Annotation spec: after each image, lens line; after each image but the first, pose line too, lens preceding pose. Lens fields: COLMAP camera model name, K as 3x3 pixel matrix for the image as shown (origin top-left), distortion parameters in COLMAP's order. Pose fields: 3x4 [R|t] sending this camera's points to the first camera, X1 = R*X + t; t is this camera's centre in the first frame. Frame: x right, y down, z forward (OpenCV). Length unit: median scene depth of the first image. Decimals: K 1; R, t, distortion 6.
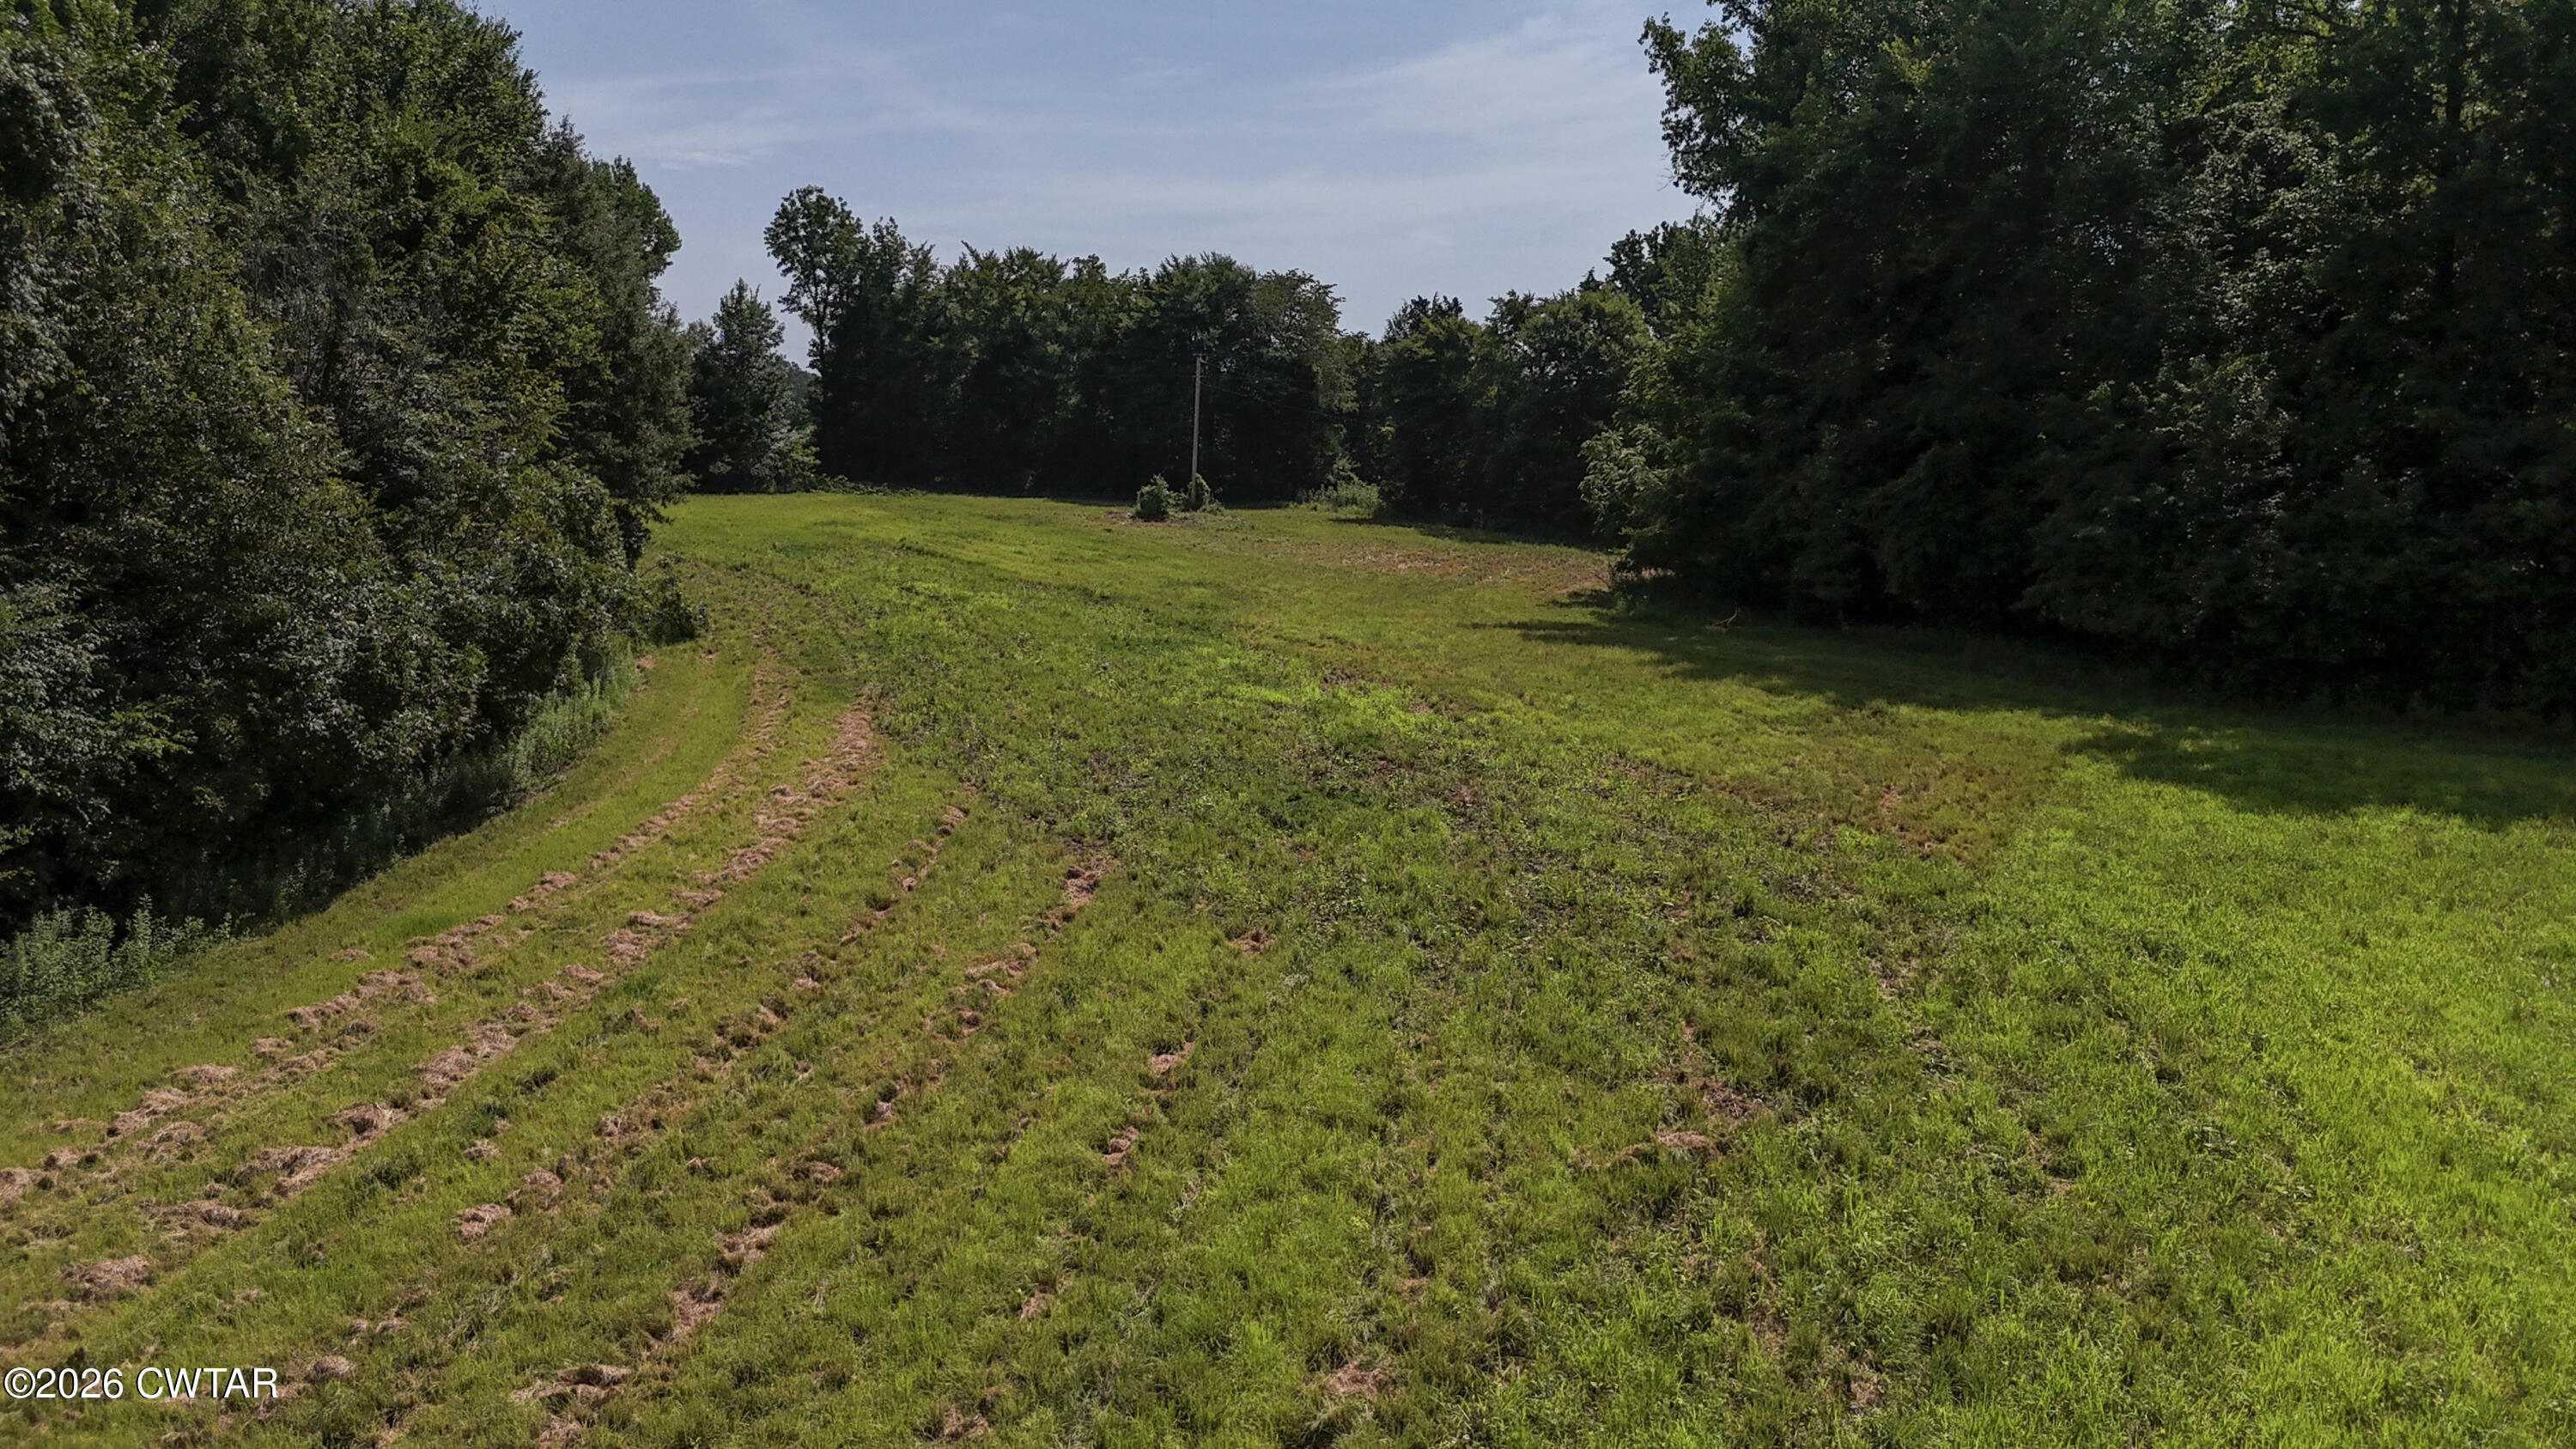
lens RADIAL K [[1905.0, 0, 1298.1], [0, 1905.0, 727.2], [0, 0, 1]] dist [0.045056, -0.021215]
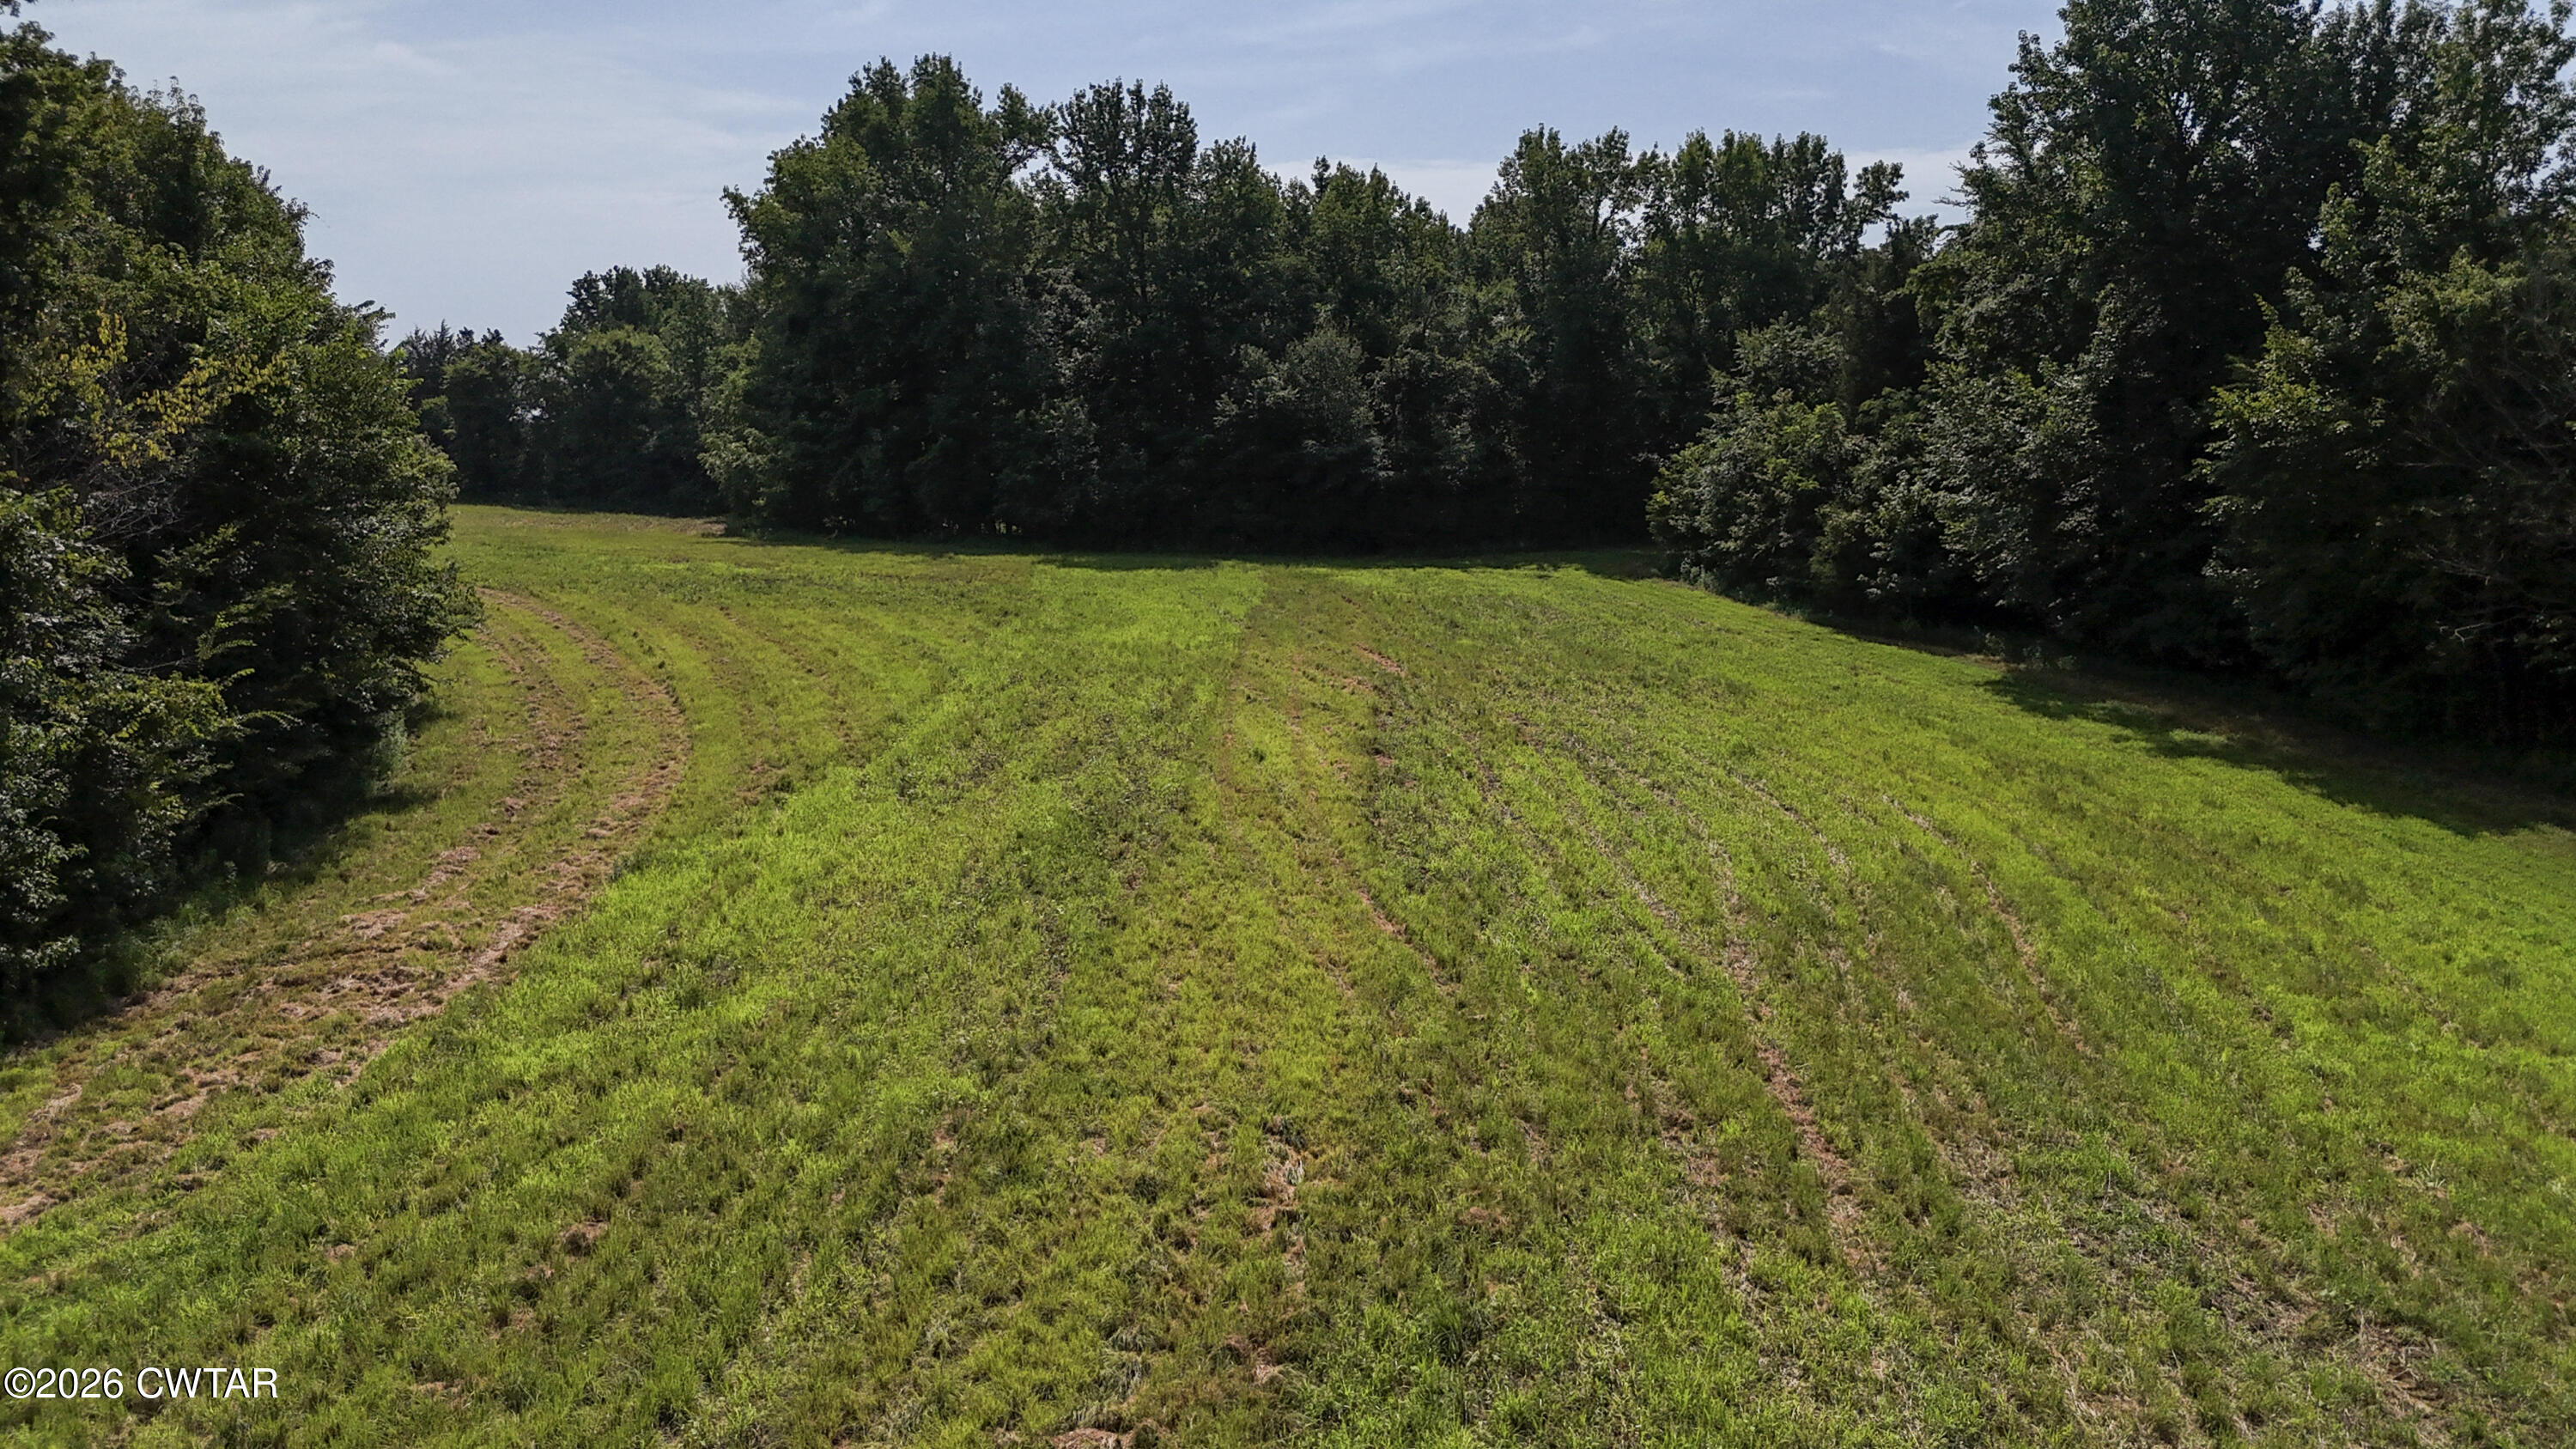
lens RADIAL K [[1905.0, 0, 1289.8], [0, 1905.0, 720.9], [0, 0, 1]] dist [0.045056, -0.021215]
pose [[0.829523, -0.091673, 0.550898, -0.481230], [0.093371, 0.995317, 0.025033, 0.127731], [-0.550613, 0.030672, 0.834197, -0.843061]]
